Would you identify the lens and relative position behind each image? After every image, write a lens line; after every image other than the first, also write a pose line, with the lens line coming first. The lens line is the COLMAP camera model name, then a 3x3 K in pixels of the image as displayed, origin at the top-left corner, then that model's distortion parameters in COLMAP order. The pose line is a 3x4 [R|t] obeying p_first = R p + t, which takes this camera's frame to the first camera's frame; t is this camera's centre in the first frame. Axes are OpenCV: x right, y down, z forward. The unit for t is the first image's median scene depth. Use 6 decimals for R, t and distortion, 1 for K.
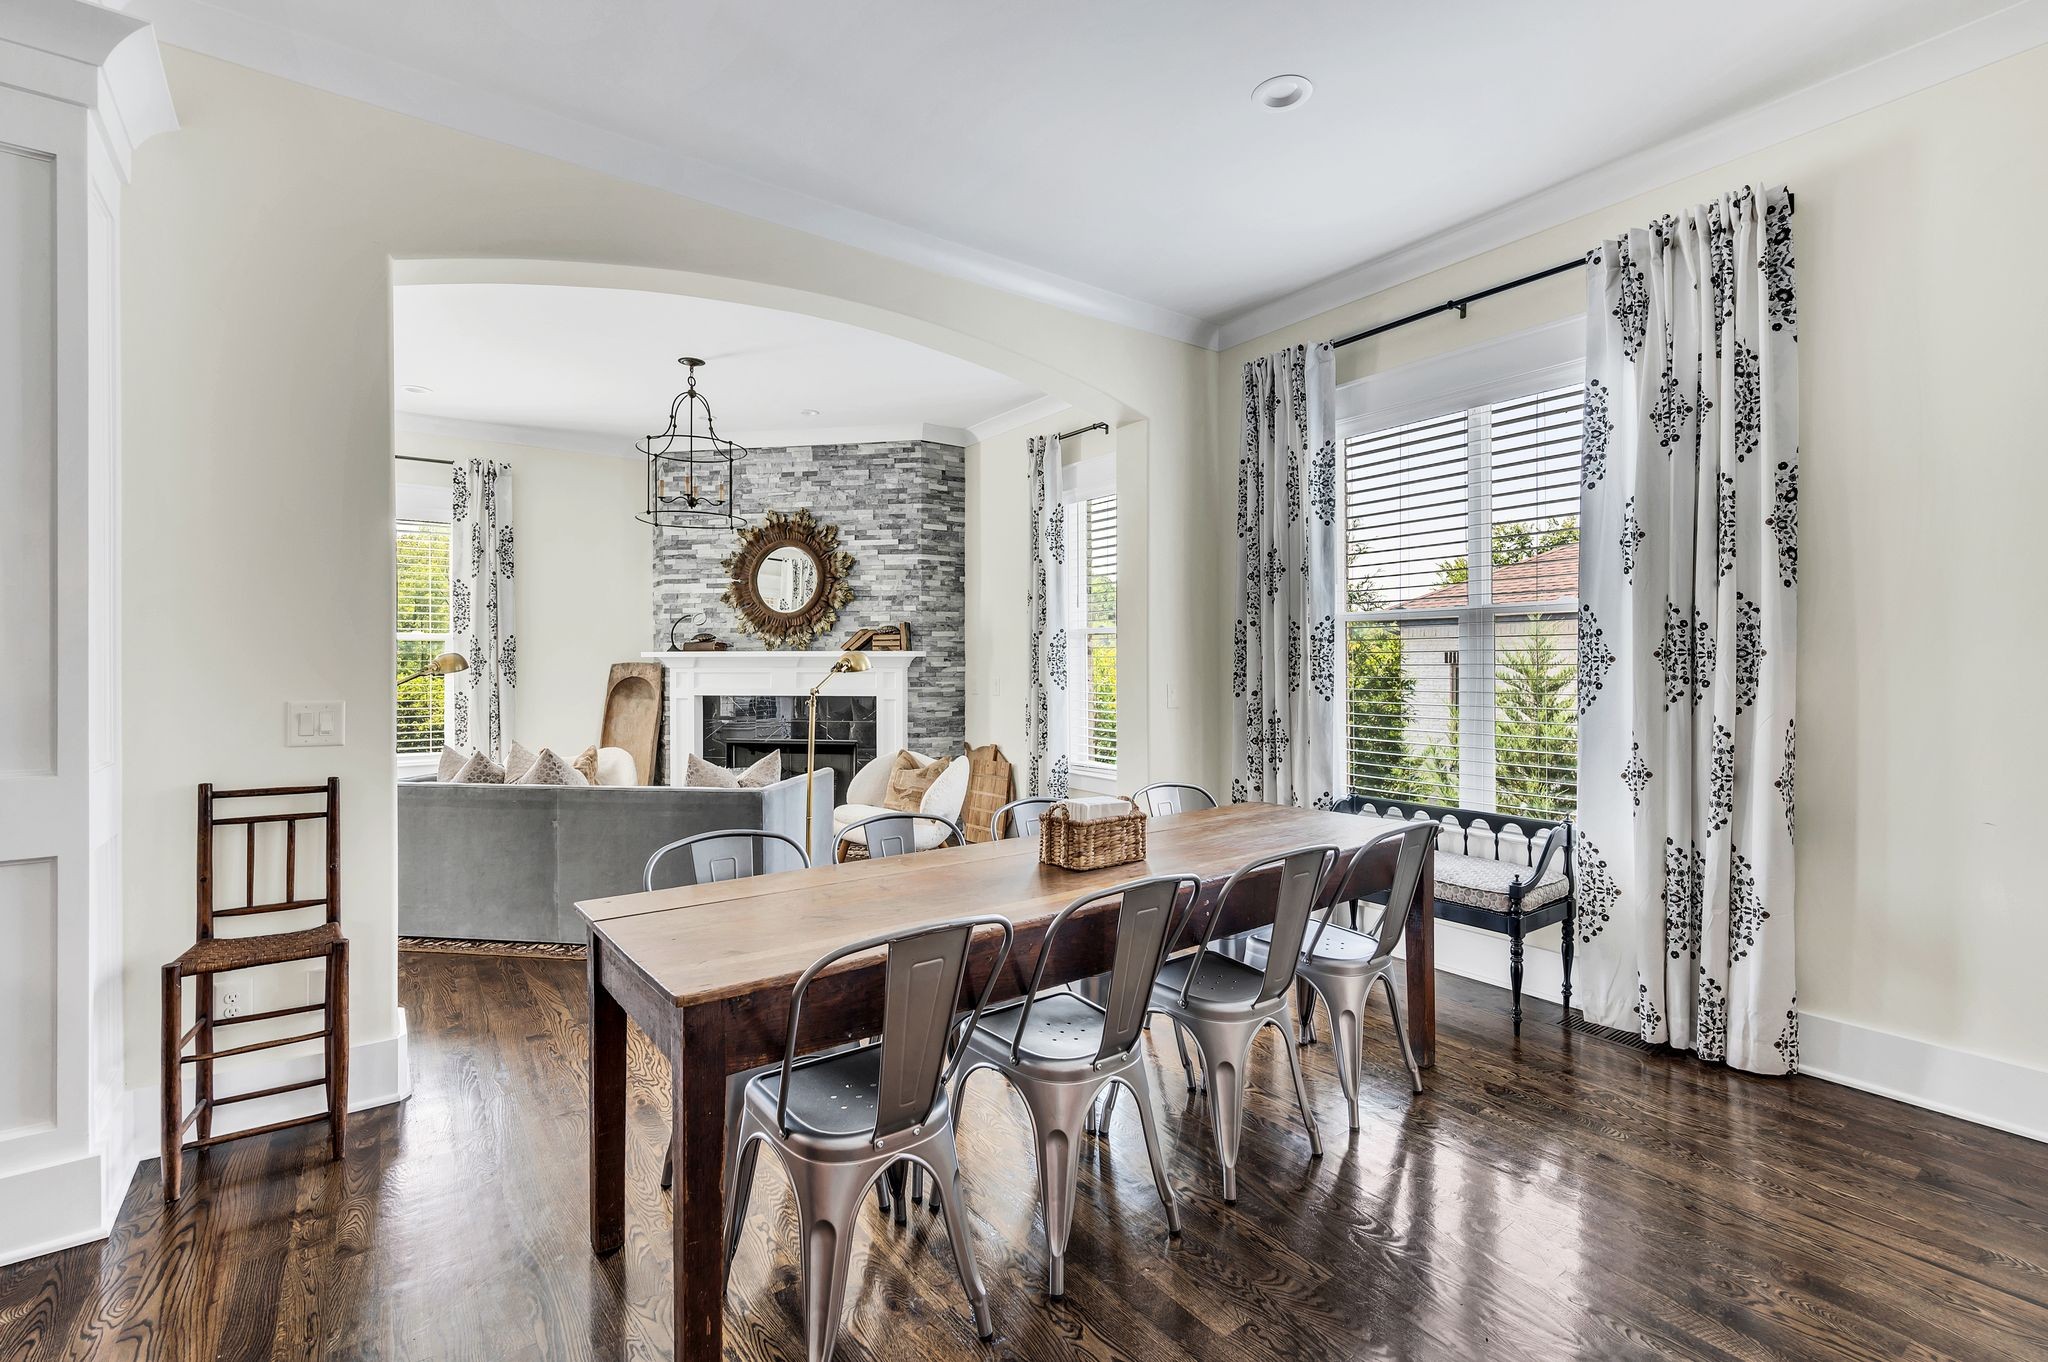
lens RADIAL K [[944.9, 0, 1027.5], [0, 944.9, 664.6], [0, 0, 1]] dist [-0.002501, -0.000215]
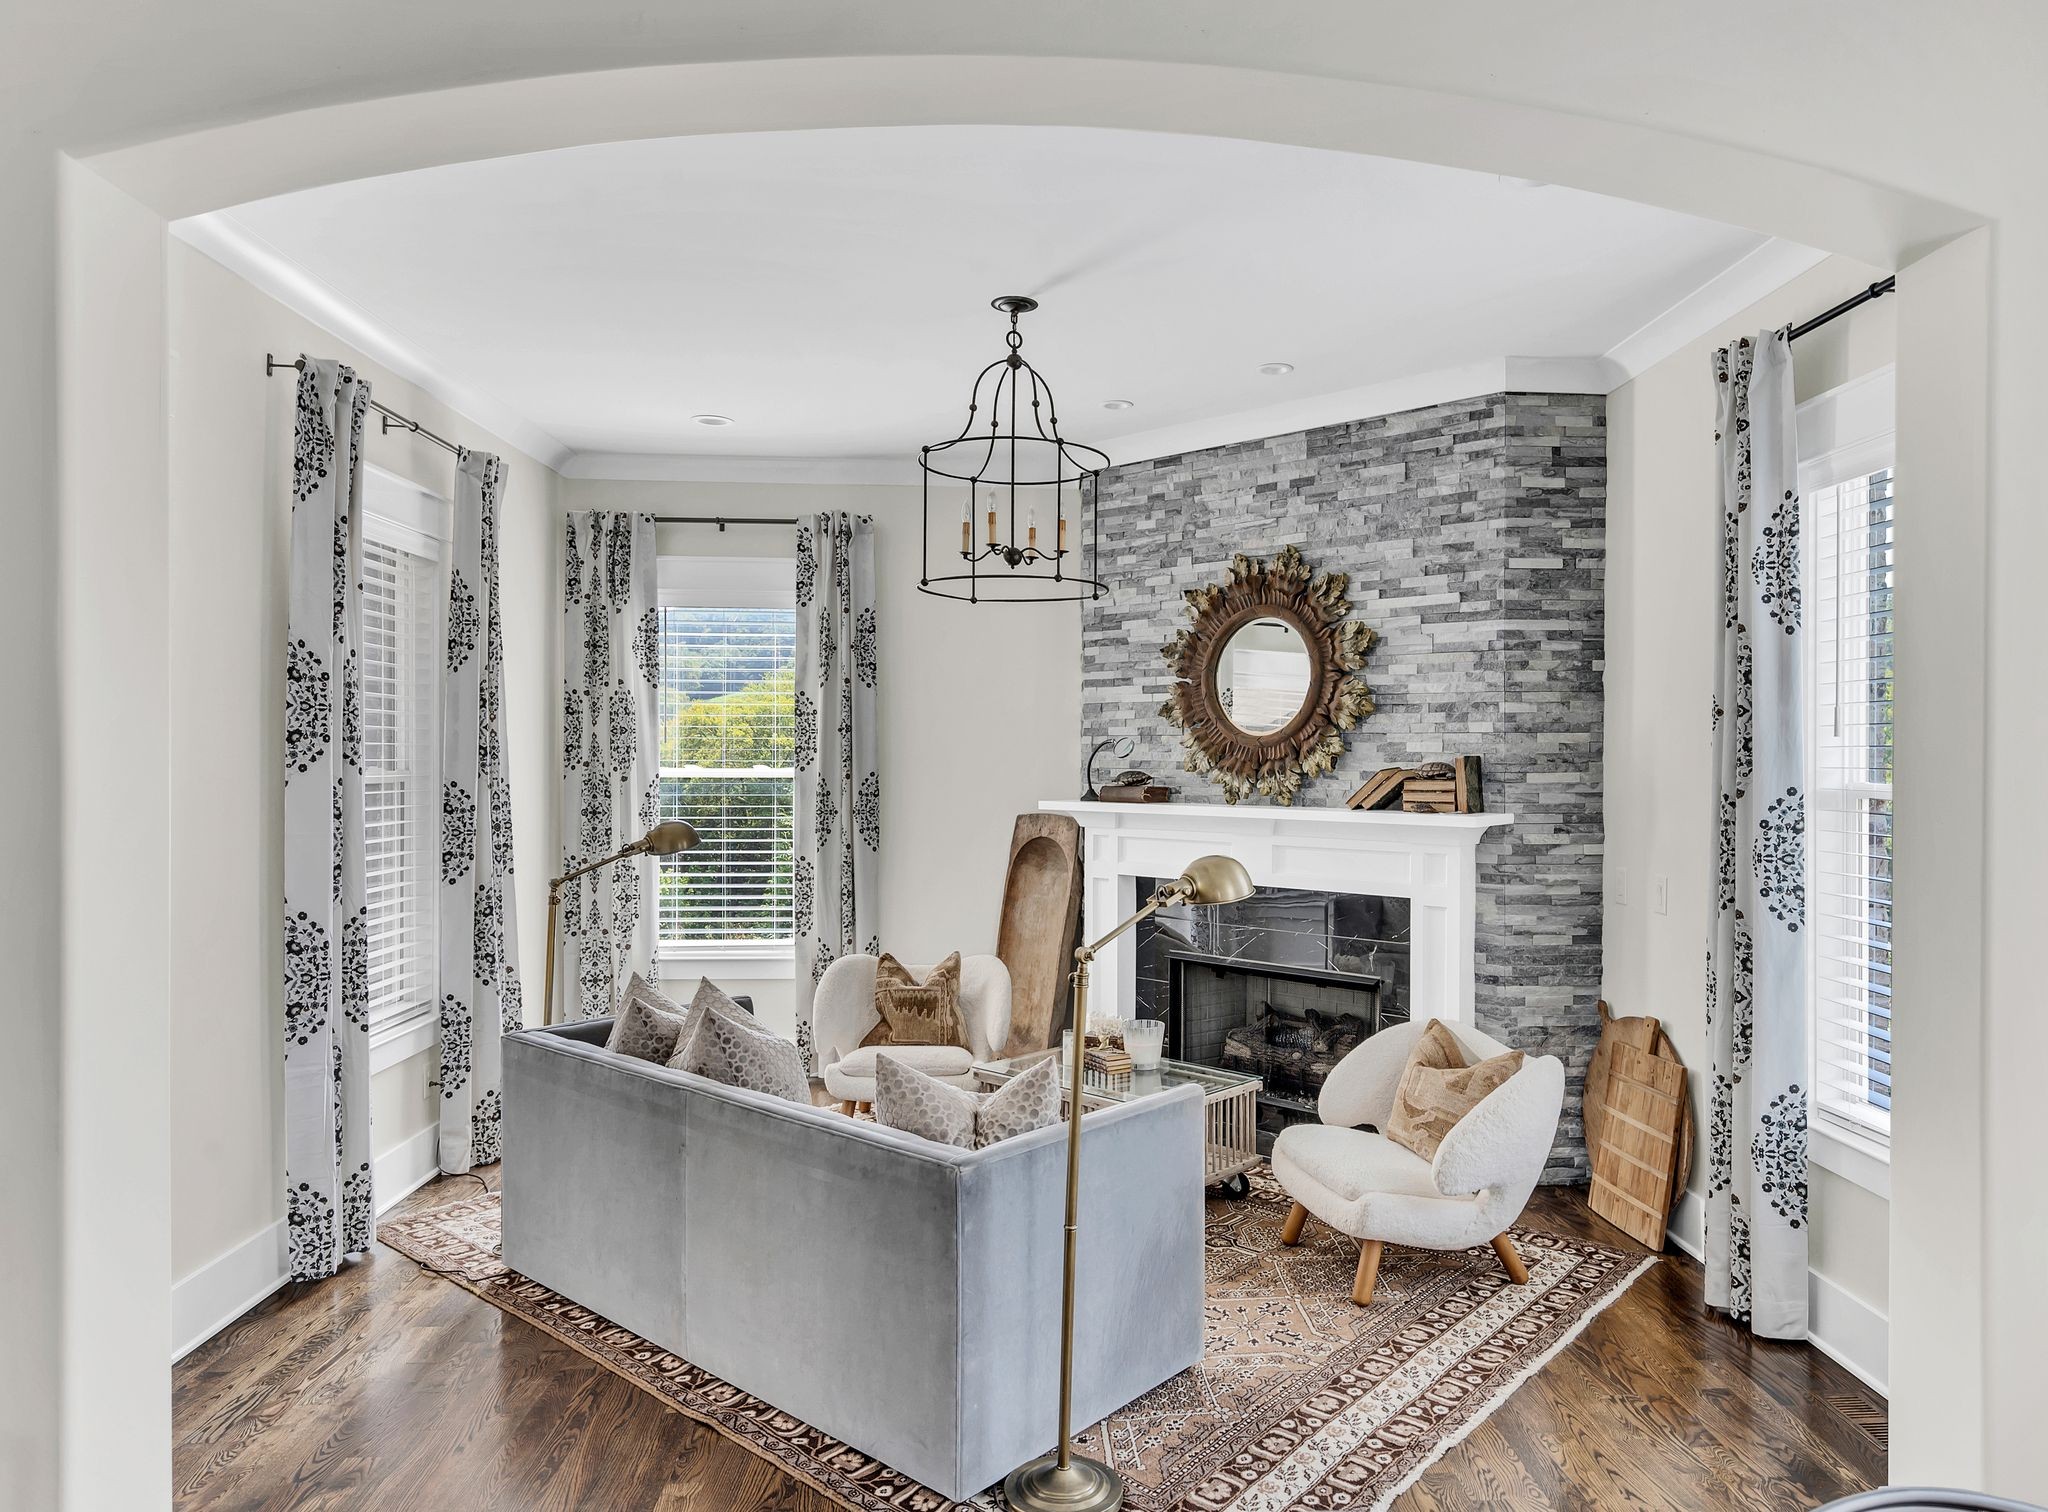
lens RADIAL K [[1358.2, 0, 1026.1], [0, 1358.2, 766.4], [0, 0, 1]] dist [-0.004131, 0.002734]
pose [[0.838309, 0.007616, -0.545142, 0.071102], [-0.006351, 0.999971, 0.004205, -0.042323], [0.545159, -0.000063, 0.838333, 0.270339]]
